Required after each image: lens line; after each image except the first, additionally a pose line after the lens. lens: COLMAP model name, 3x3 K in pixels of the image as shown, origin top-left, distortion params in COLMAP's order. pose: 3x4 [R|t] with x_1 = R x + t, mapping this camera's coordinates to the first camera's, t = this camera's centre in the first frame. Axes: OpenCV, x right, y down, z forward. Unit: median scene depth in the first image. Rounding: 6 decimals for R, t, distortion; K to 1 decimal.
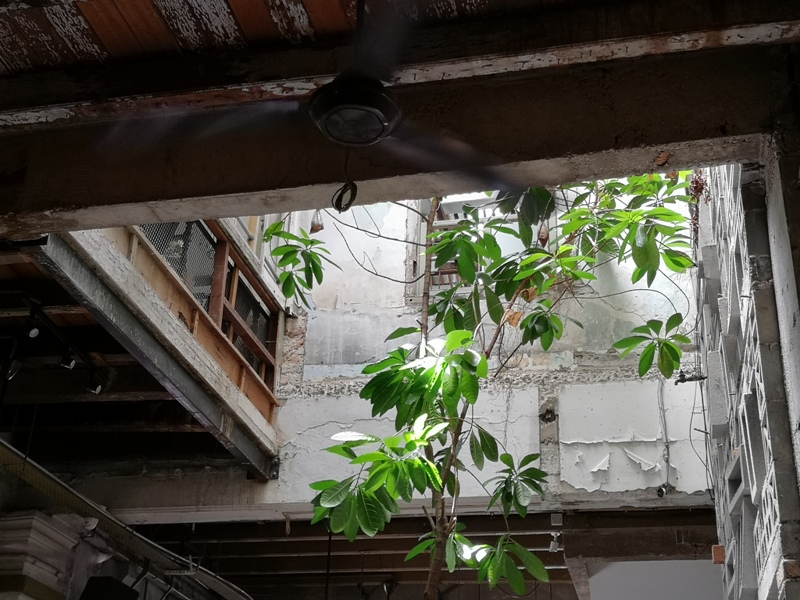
lens RADIAL K [[1171.7, 0, 400.1], [0, 1171.7, 298.2], [0, 0, 1]] dist [0.050493, 0.000000]
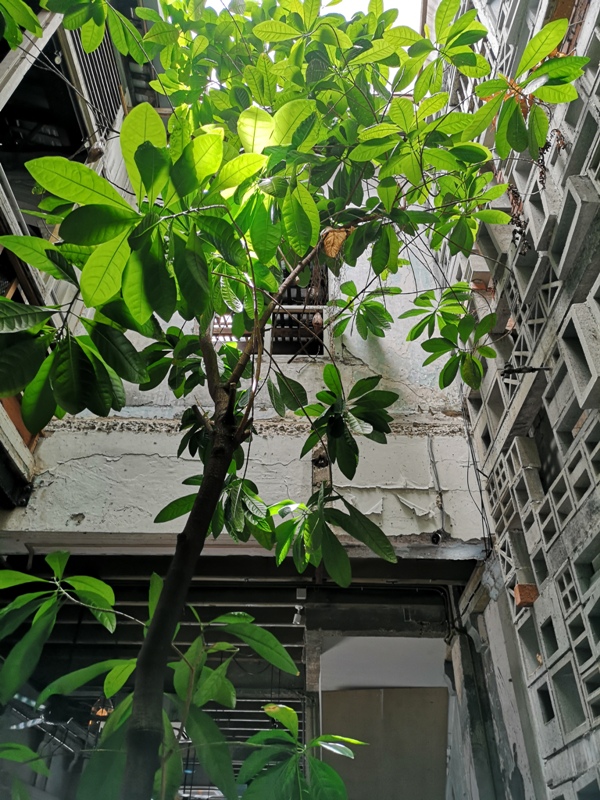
lens RADIAL K [[604.8, 0, 299.3], [0, 604.8, 403.6], [0, 0, 1]] dist [0.034029, -0.024745]
pose [[0.976958, 0.120093, 0.176439, 0.010928], [-0.080355, 0.972813, -0.217206, 0.166332], [-0.197727, 0.198024, 0.960047, 0.498665]]
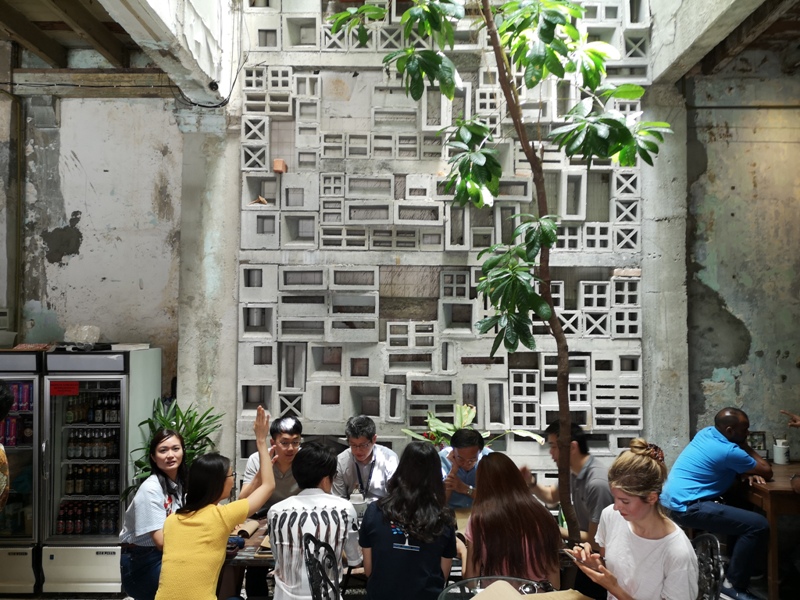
lens RADIAL K [[604.8, 0, 400.0], [0, 604.8, 294.2], [0, 0, 1]] dist [0.034029, -0.024745]
pose [[-0.196203, 0.006448, 0.980542, -0.397047], [-0.458067, 0.883558, -0.097468, 0.311000], [-0.866995, -0.468277, -0.170403, 0.805402]]
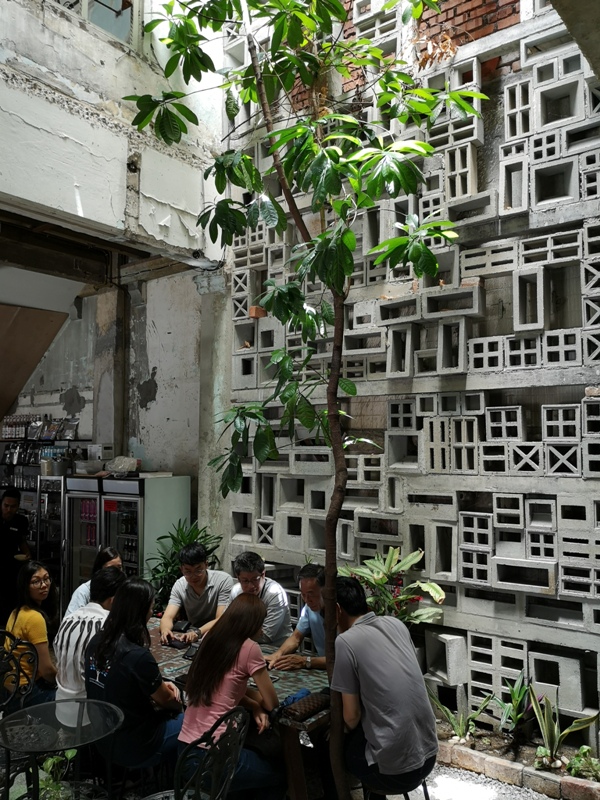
lens RADIAL K [[630.0, 0, 301.2], [0, 630.0, 396.2], [0, 0, 1]] dist [0.031547, -0.026683]
pose [[0.439159, 0.032203, 0.897832, -0.375580], [-0.394159, 0.904948, 0.160338, 0.141395], [-0.807327, -0.424303, 0.410110, 0.493913]]
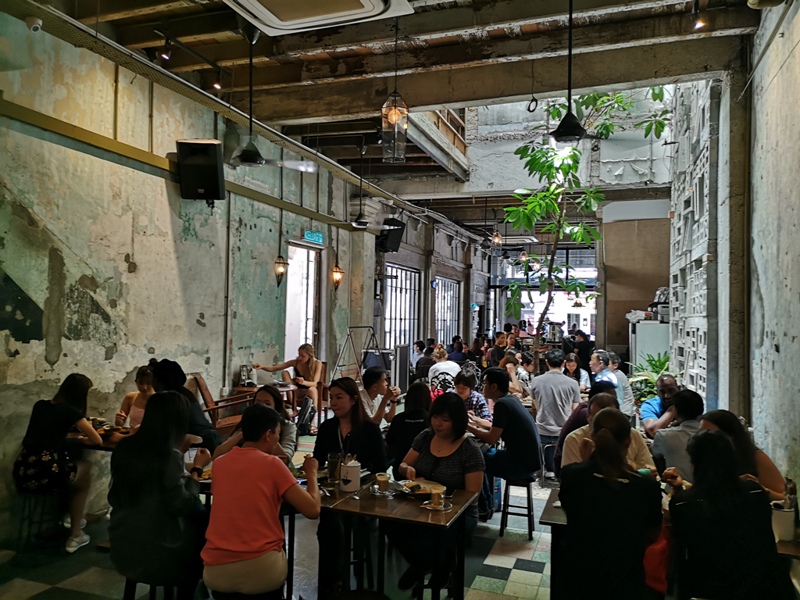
lens RADIAL K [[604.8, 0, 400.8], [0, 604.8, 295.5], [0, 0, 1]] dist [0.034029, -0.024745]
pose [[0.991295, -0.014678, -0.130841, -0.088038], [0.069492, 0.902397, 0.425266, -0.158424], [0.111828, -0.430656, 0.895561, -0.167927]]
